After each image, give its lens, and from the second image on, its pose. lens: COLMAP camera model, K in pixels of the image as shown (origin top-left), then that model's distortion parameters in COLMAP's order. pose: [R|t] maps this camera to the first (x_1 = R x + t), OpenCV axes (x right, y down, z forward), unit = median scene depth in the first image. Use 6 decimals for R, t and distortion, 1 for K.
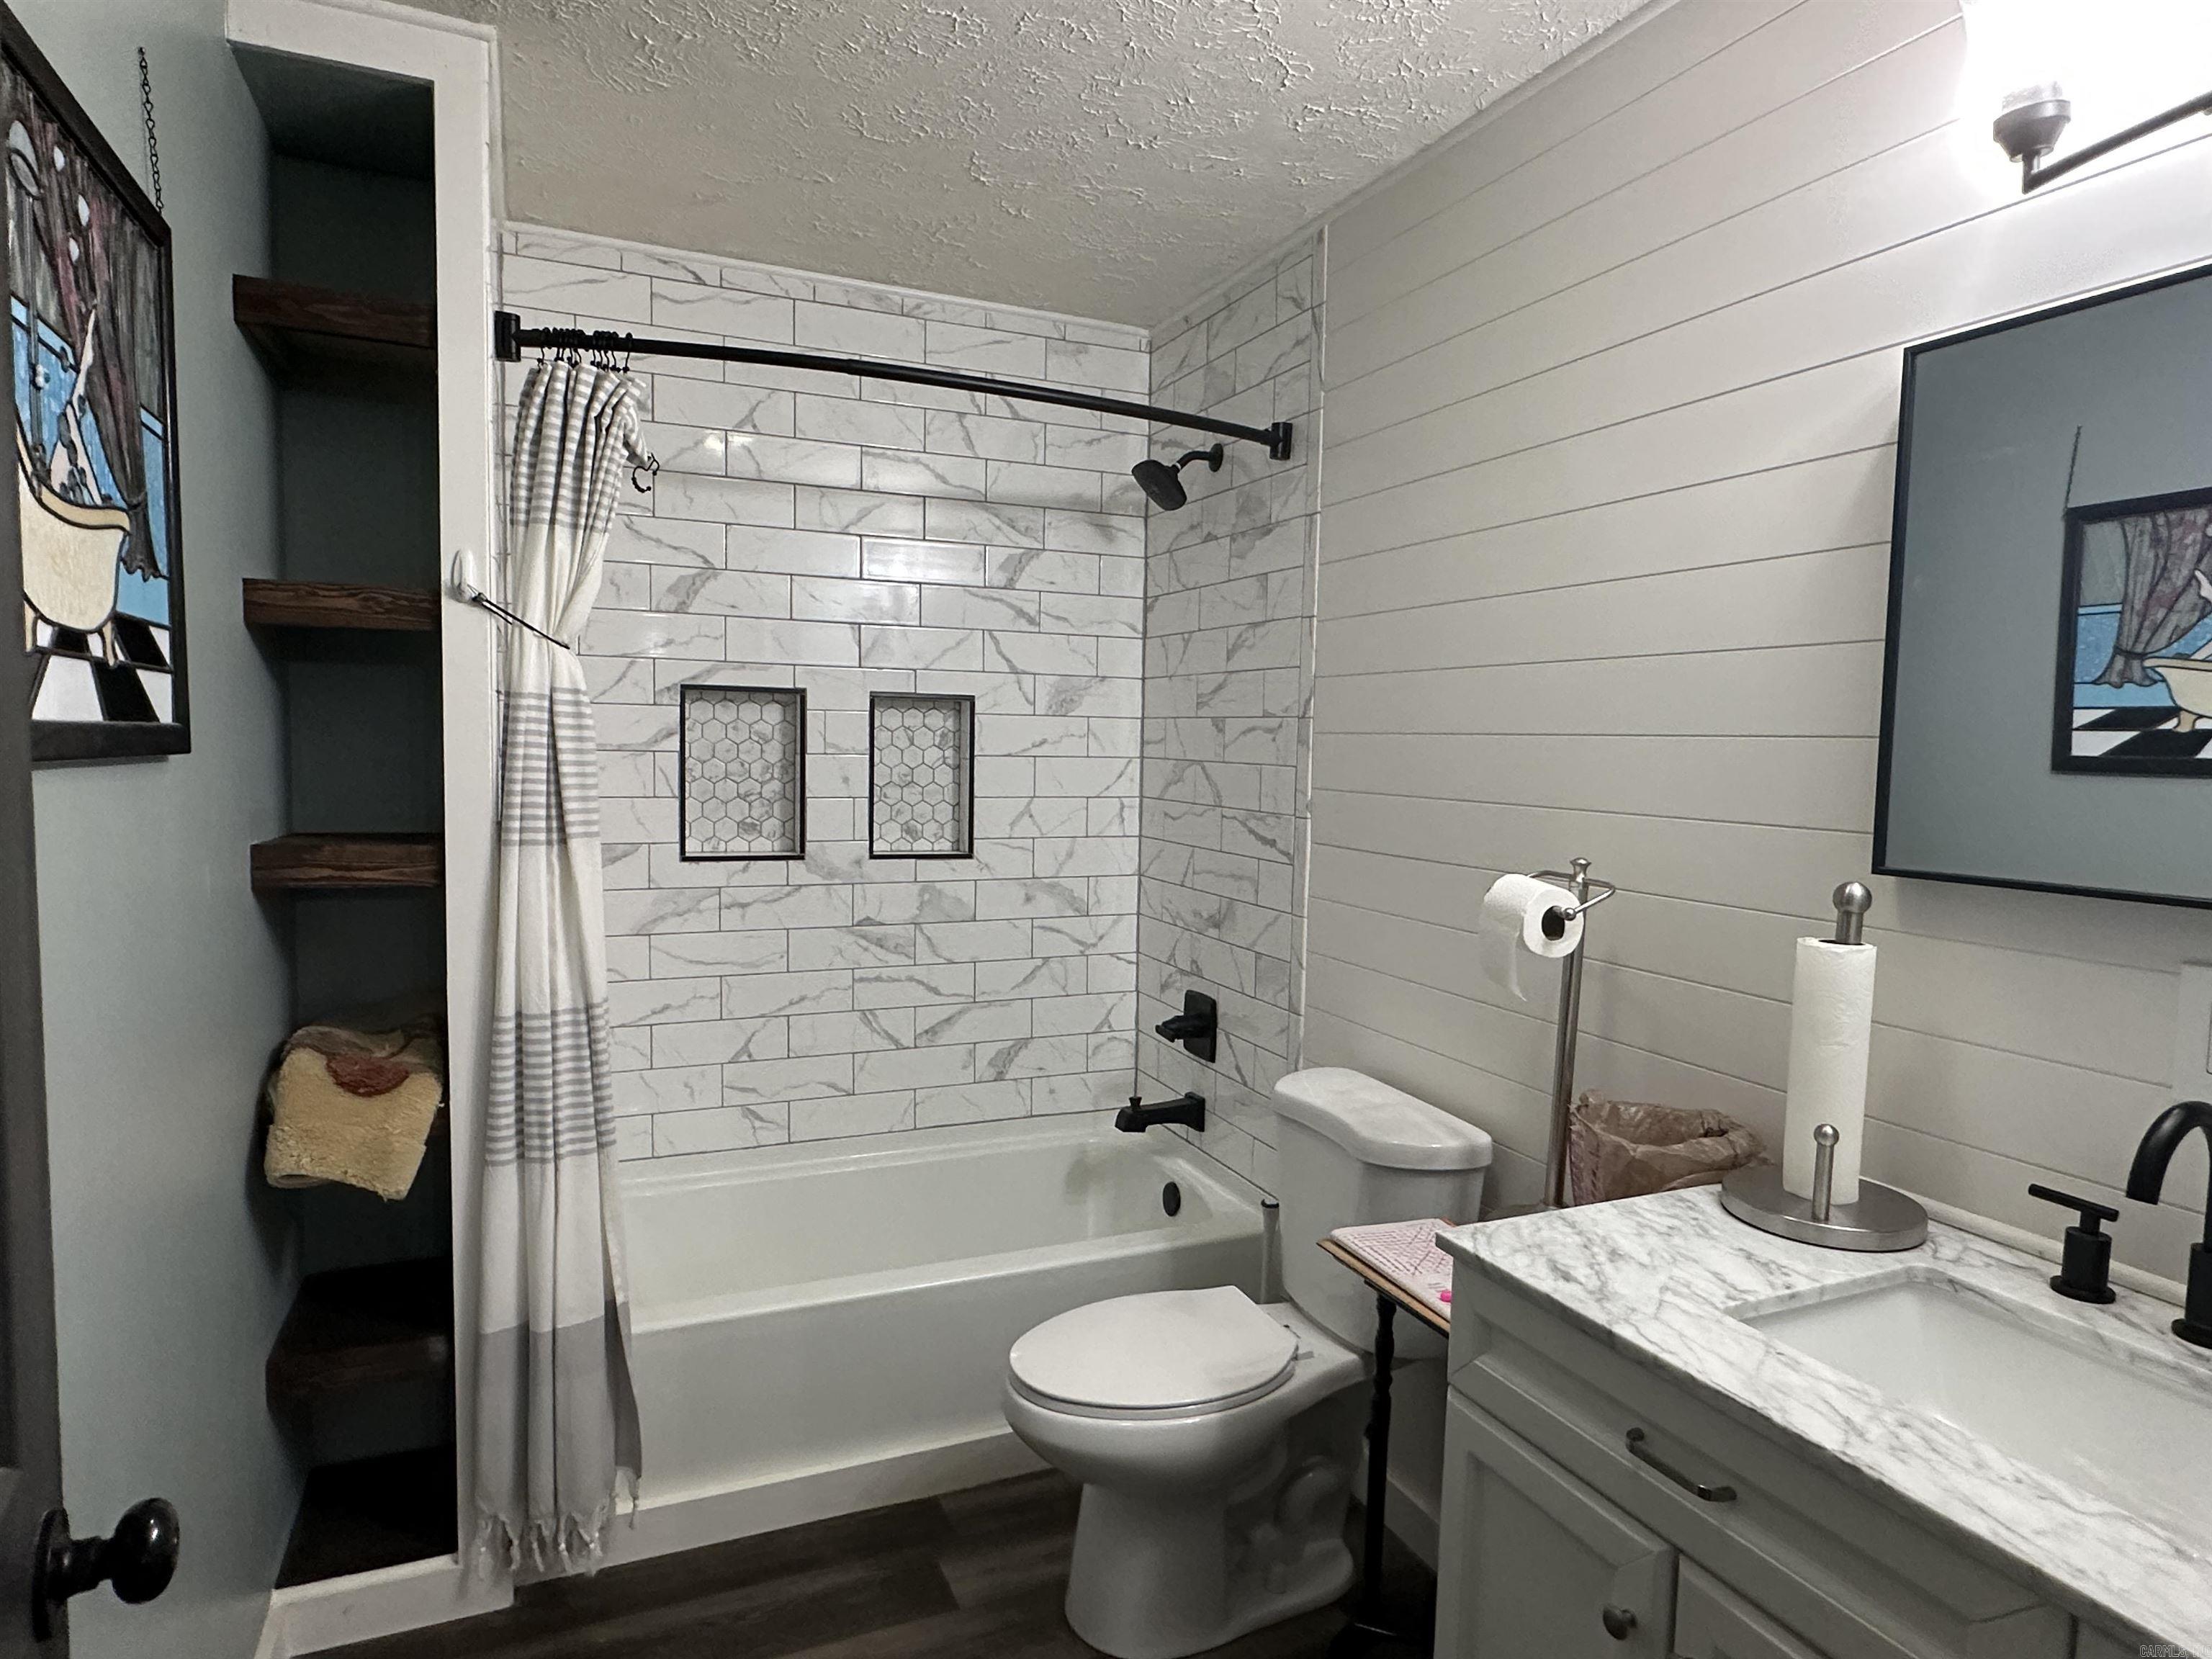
lens RADIAL K [[1275.0, 0, 1106.0], [0, 1275.0, 829.5], [0, 0, 1]] dist [-0.006082, 0.000563]
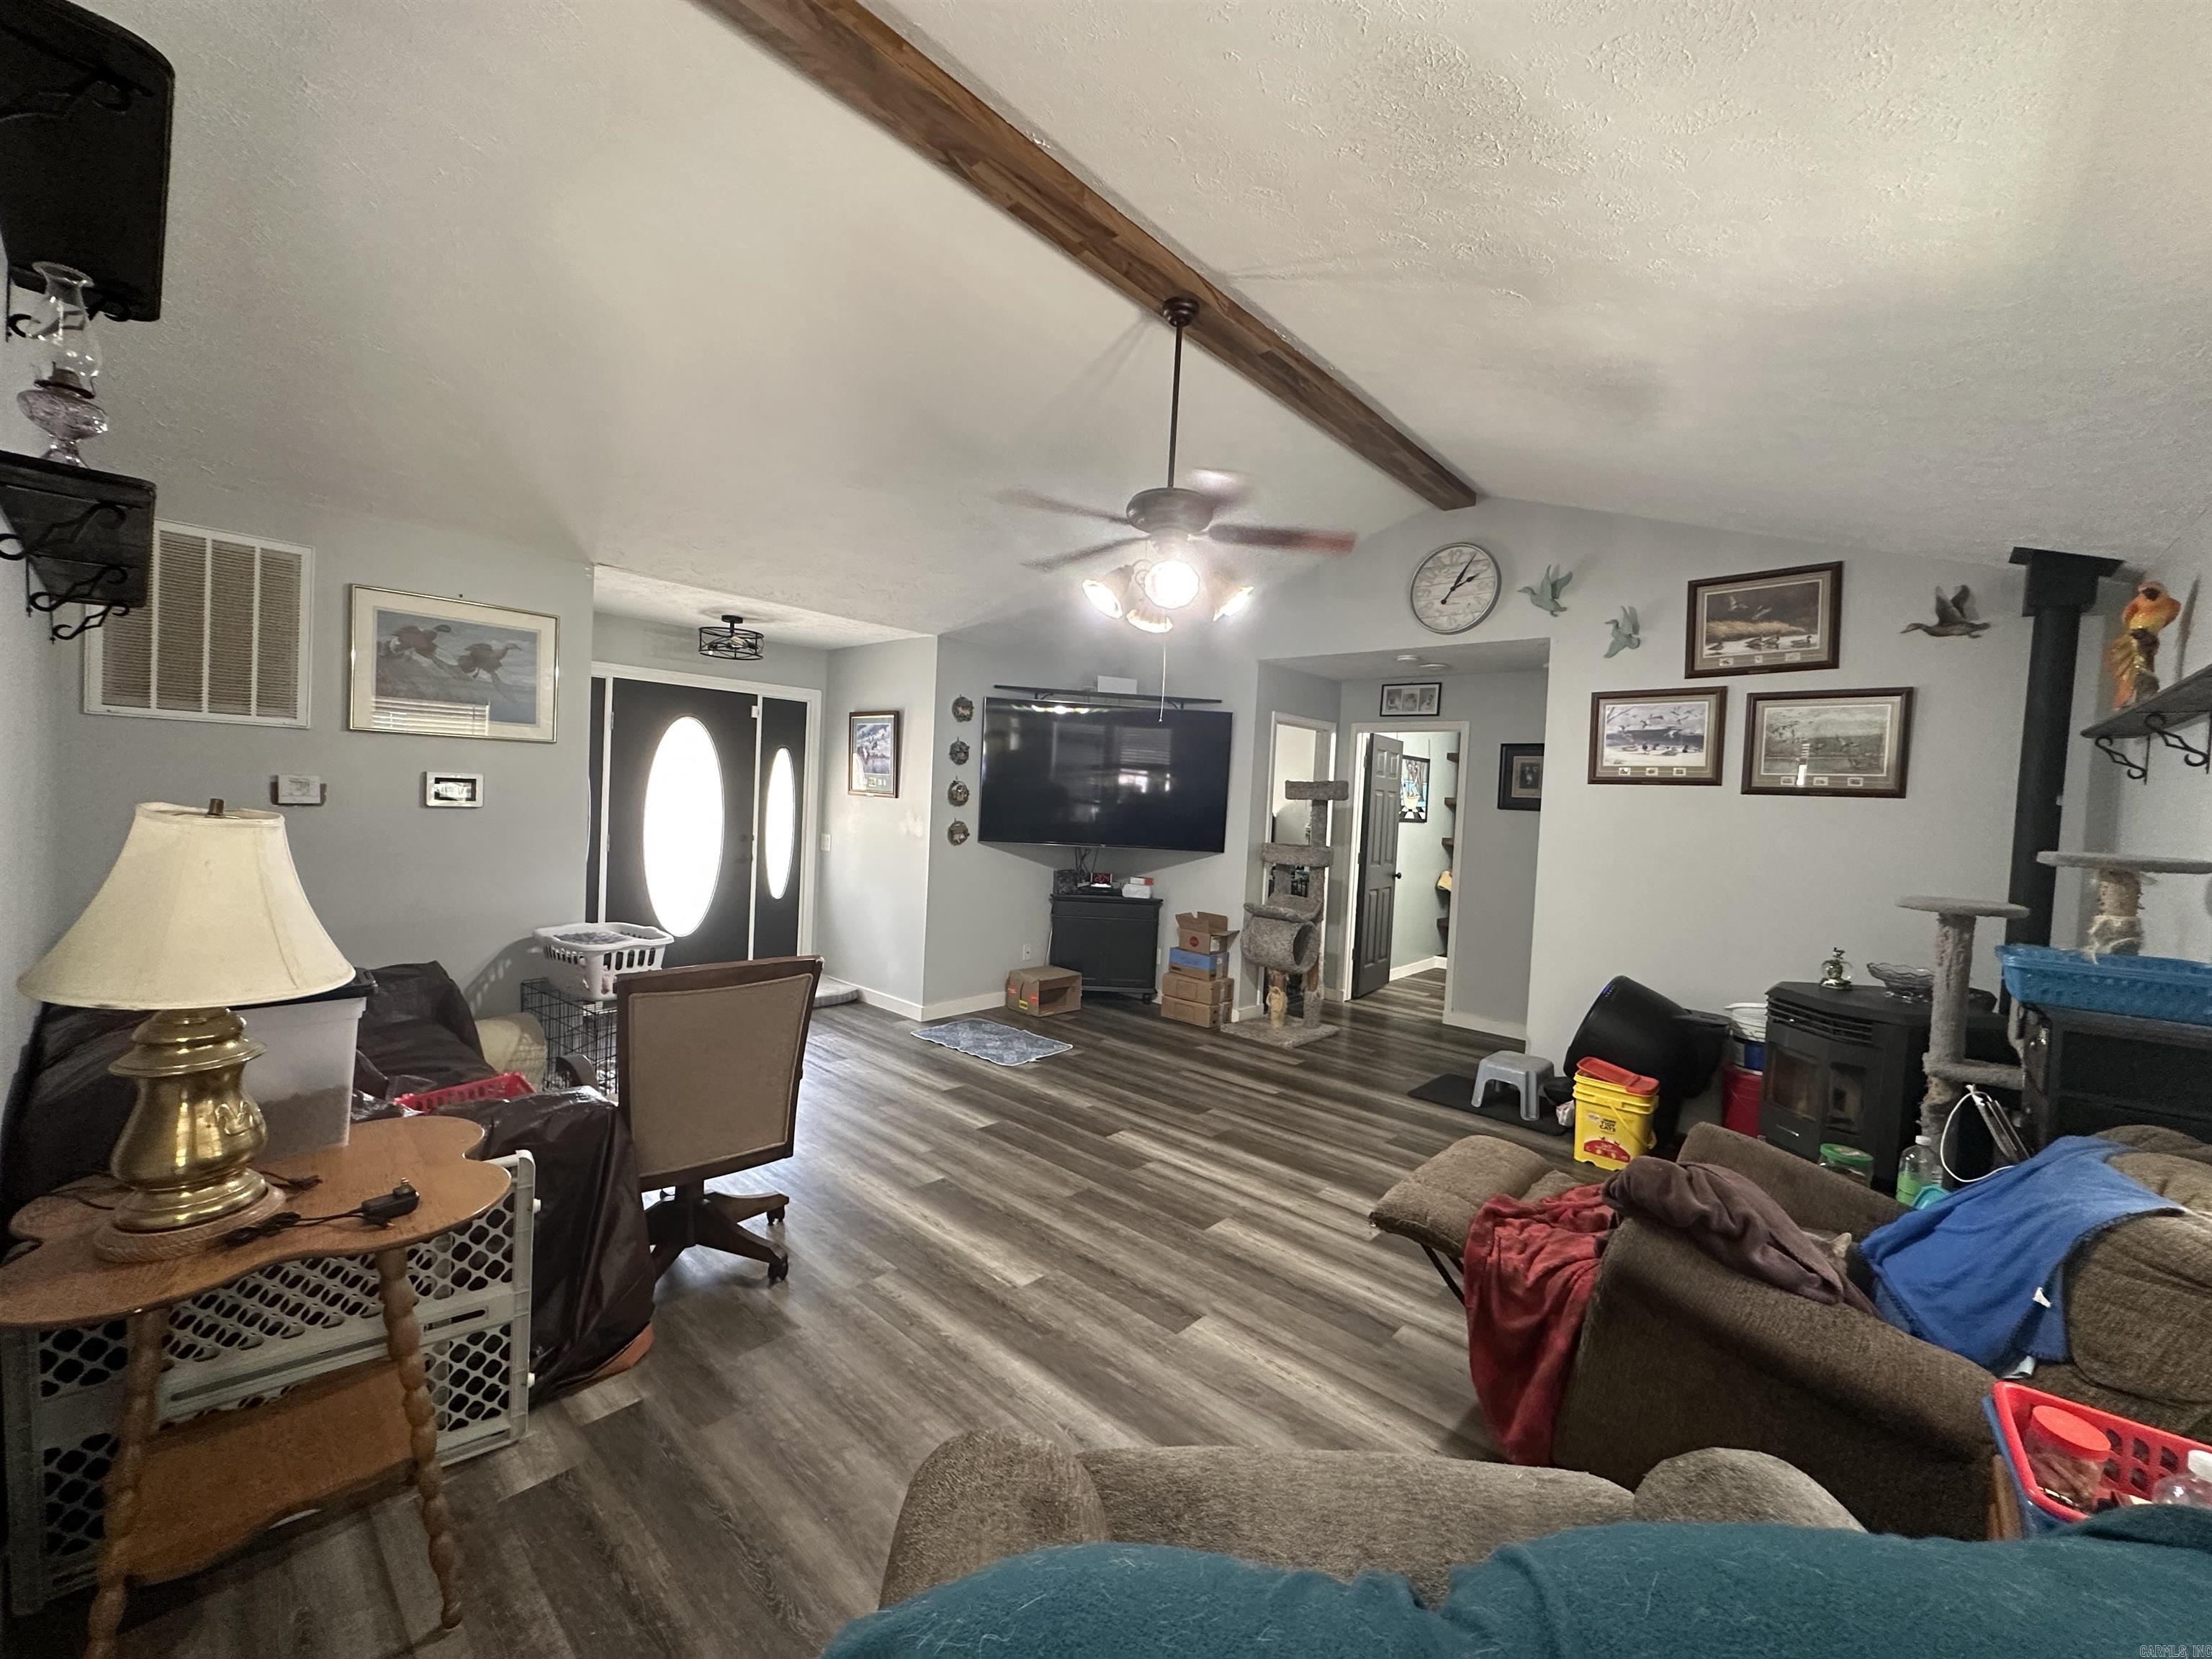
lens RADIAL K [[883.4, 0, 1104.3], [0, 883.4, 828.4], [0, 0, 1]] dist [-0.004412, 0.000867]
pose [[0.406874, 0.028790, -0.913030, 2.553977], [-0.099210, 0.994984, -0.012837, 0.181774], [0.908081, 0.095804, 0.407690, -2.252201]]
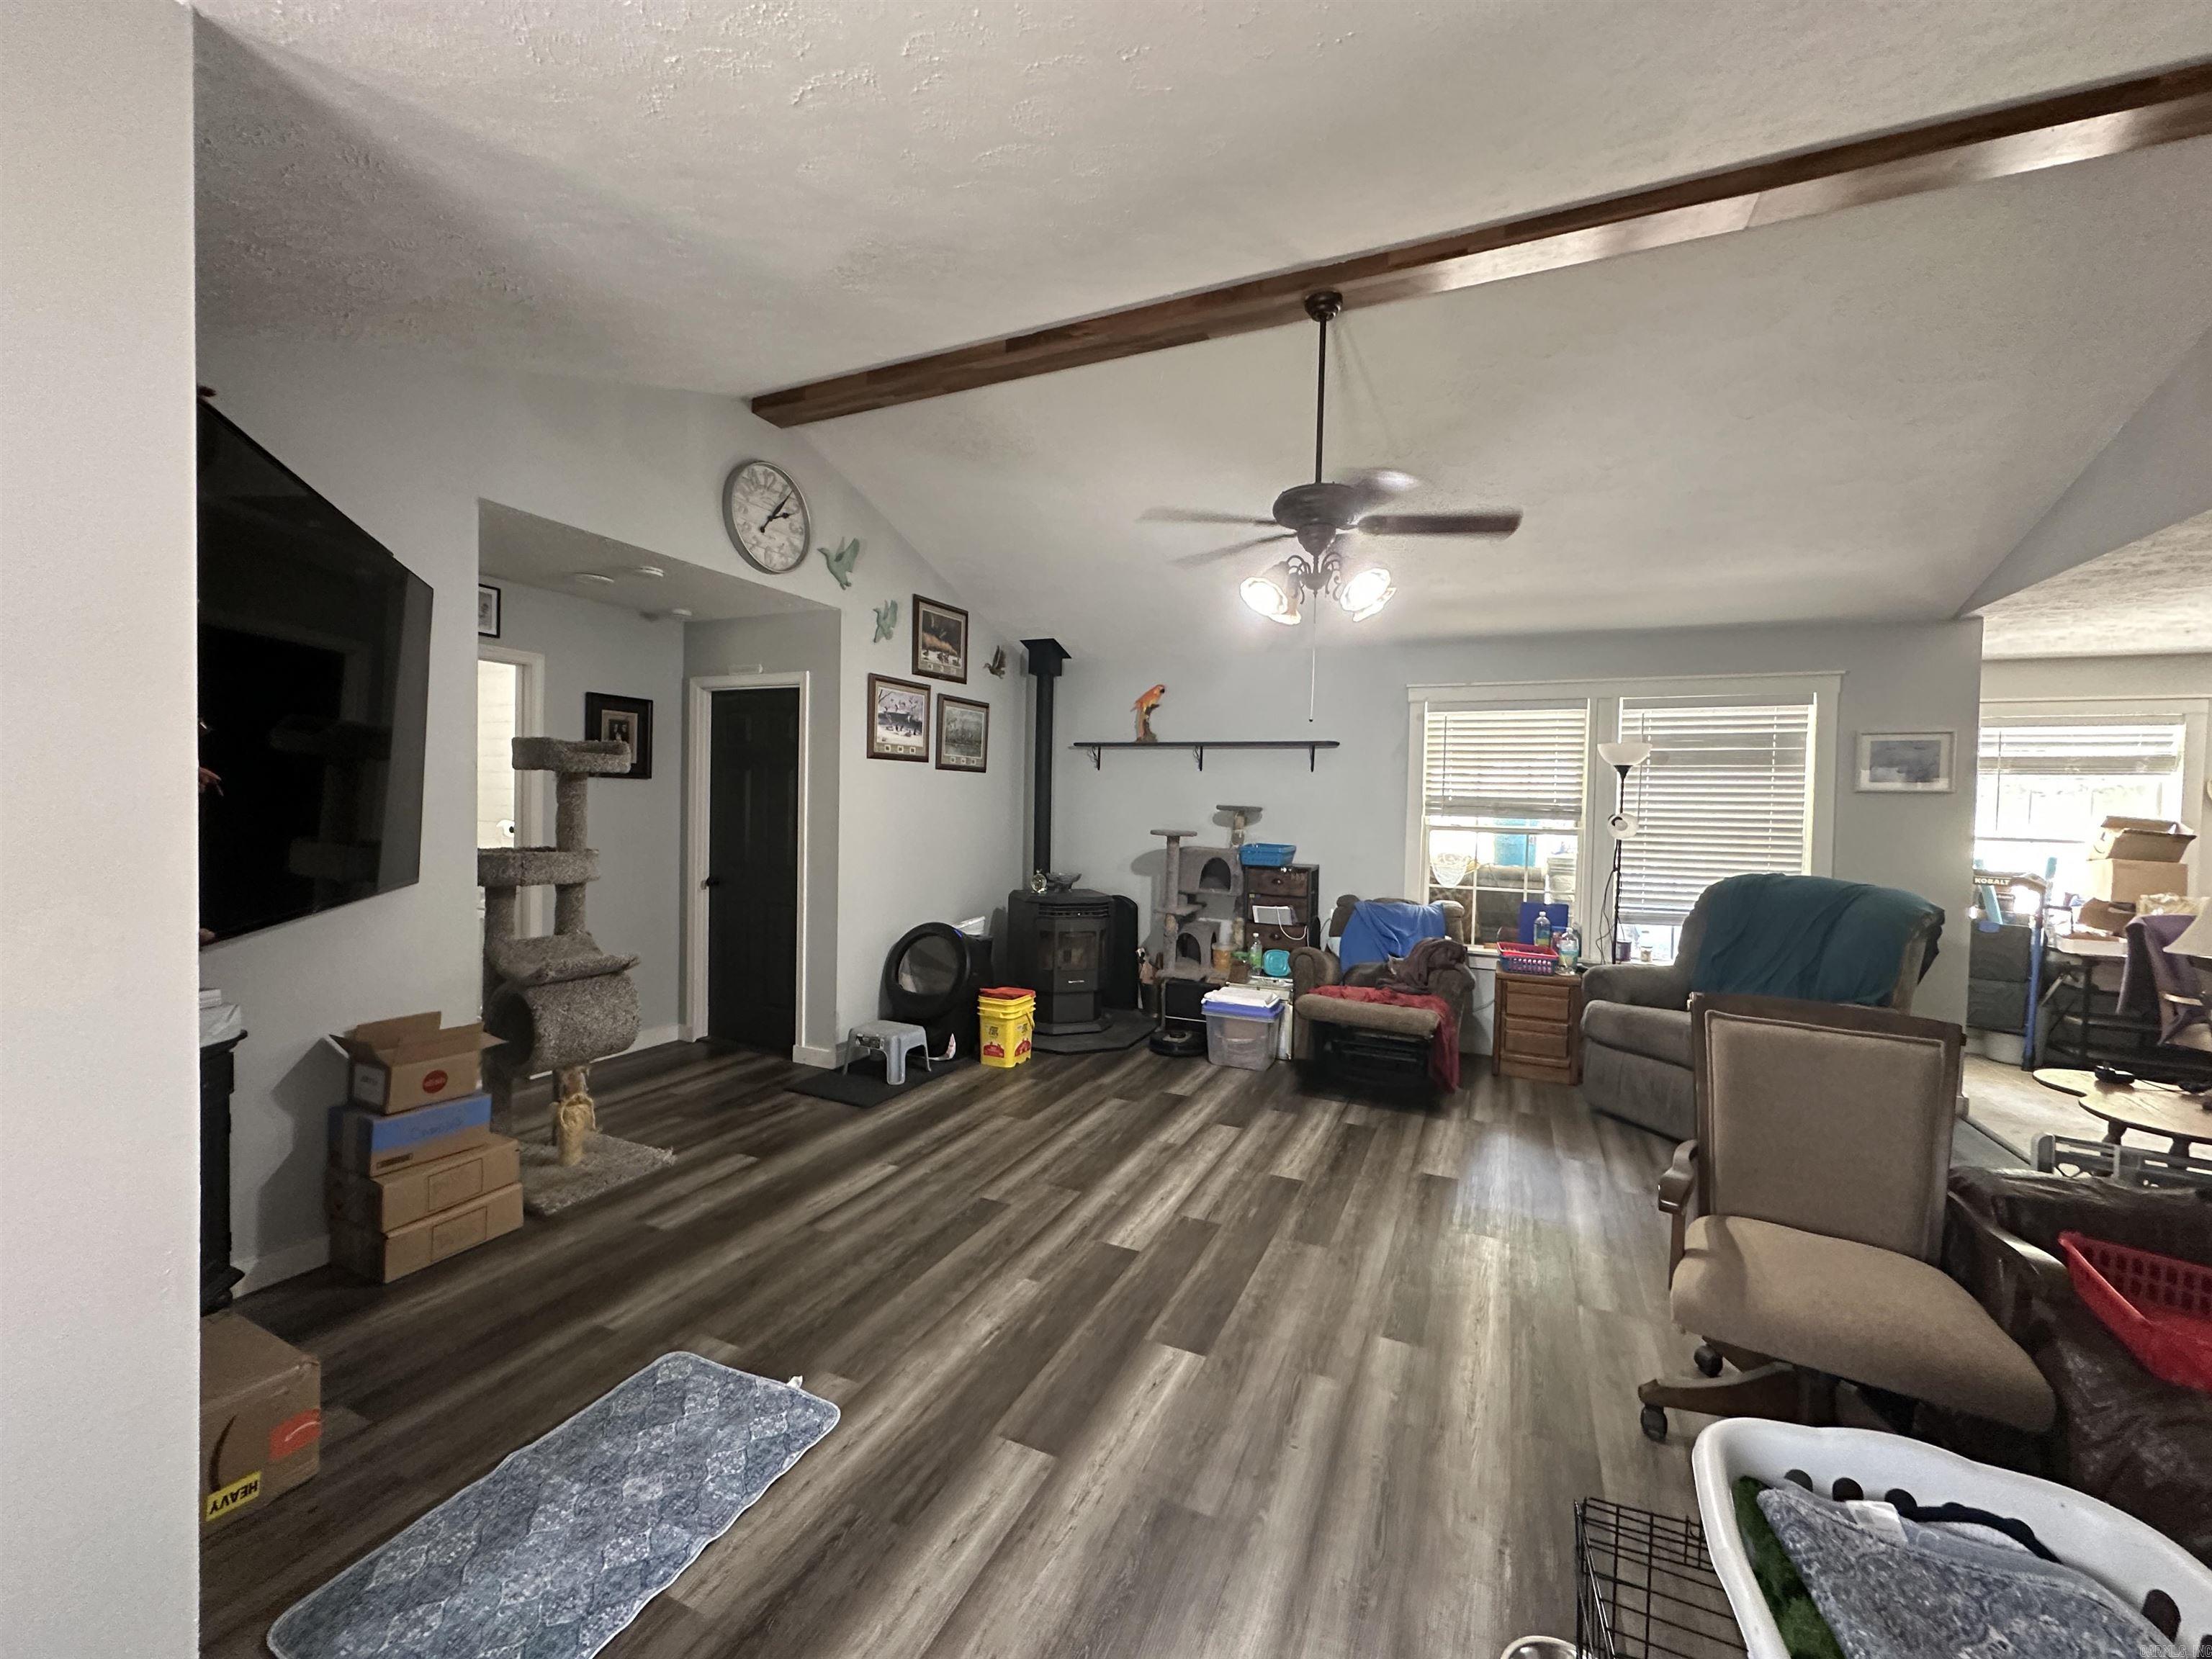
lens RADIAL K [[883.4, 0, 1104.3], [0, 883.4, 828.4], [0, 0, 1]] dist [-0.004412, 0.000867]
pose [[0.748063, -0.023991, 0.663194, -0.144864], [0.038574, 0.999229, -0.007364, 0.150795], [-0.662506, 0.031091, 0.748411, -2.452488]]
